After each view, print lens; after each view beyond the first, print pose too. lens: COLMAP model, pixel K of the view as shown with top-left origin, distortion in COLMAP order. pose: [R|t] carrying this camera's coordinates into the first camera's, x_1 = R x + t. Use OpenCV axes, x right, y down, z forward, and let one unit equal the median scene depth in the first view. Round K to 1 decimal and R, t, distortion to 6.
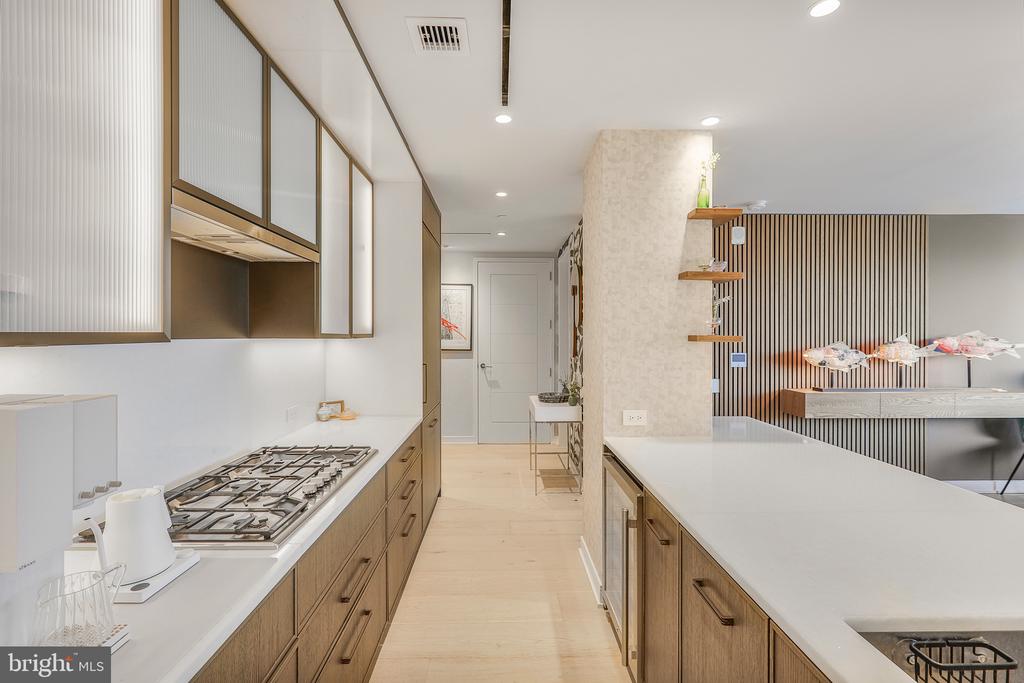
lens RADIAL K [[460.0, 0, 508.8], [0, 460.0, 338.3], [0, 0, 1]] dist [0.003473, 0.000779]
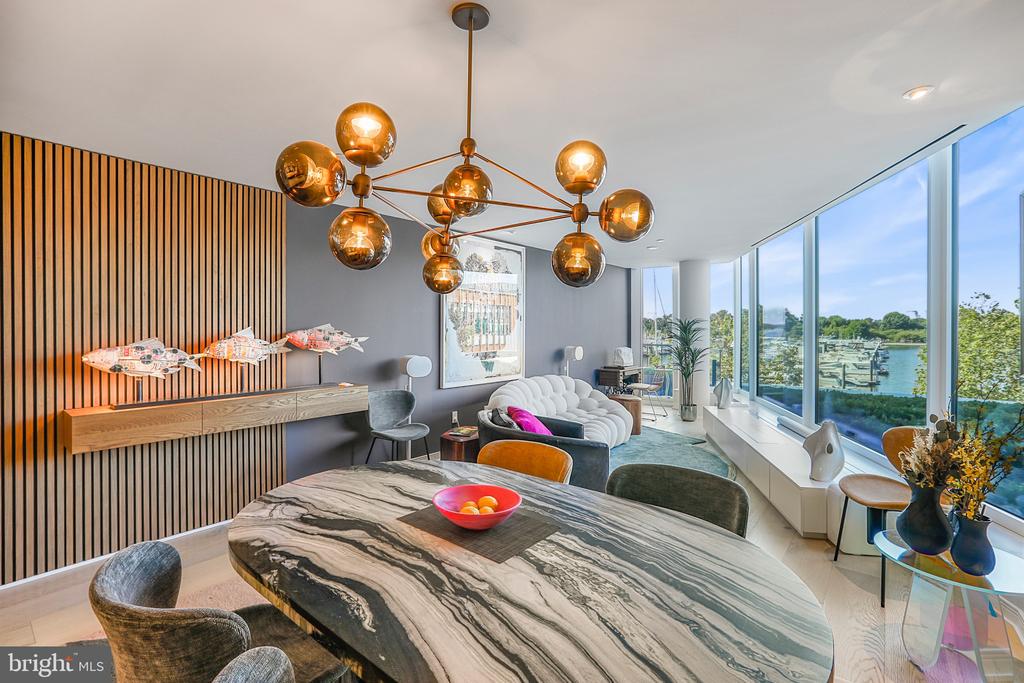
lens RADIAL K [[468.4, 0, 510.9], [0, 468.4, 328.6], [0, 0, 1]] dist [-0.014906, 0.000146]
pose [[0.650195, 0.000306, 0.759768, 0.542173], [0.002686, 0.999993, -0.002702, -0.003305], [-0.759763, 0.003798, 0.650189, 0.091504]]
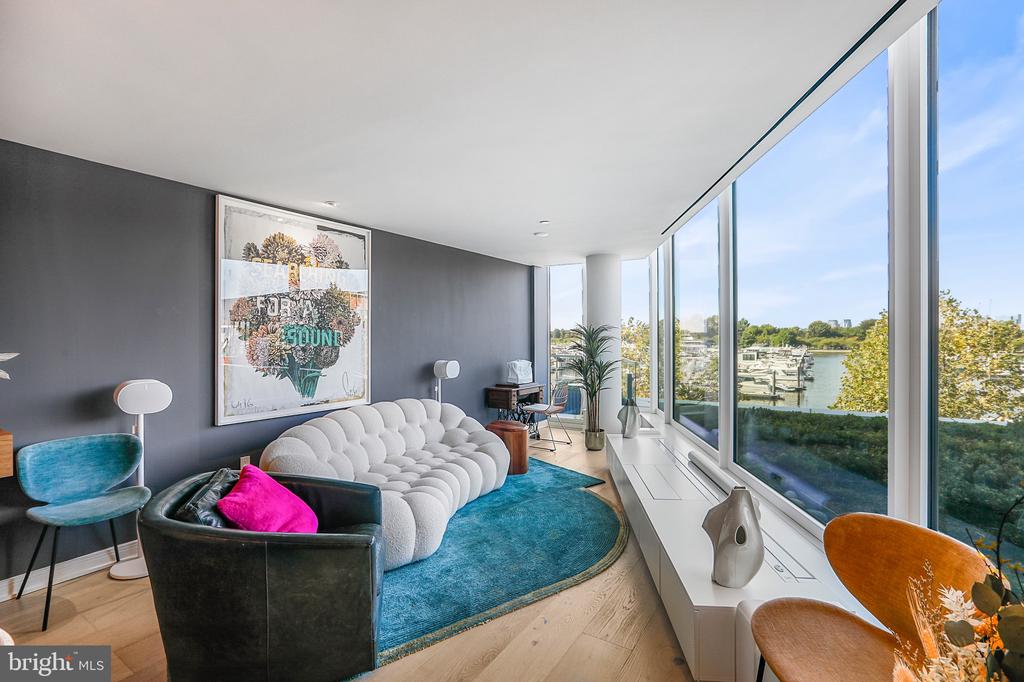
lens RADIAL K [[471.6, 0, 508.0], [0, 471.6, 337.3], [0, 0, 1]] dist [-0.040261, 0.016887]
pose [[0.568899, -0.000874, 0.822407, 0.986140], [0.006210, 0.999975, -0.003233, -0.004161], [-0.822384, 0.006947, 0.568890, 0.118836]]
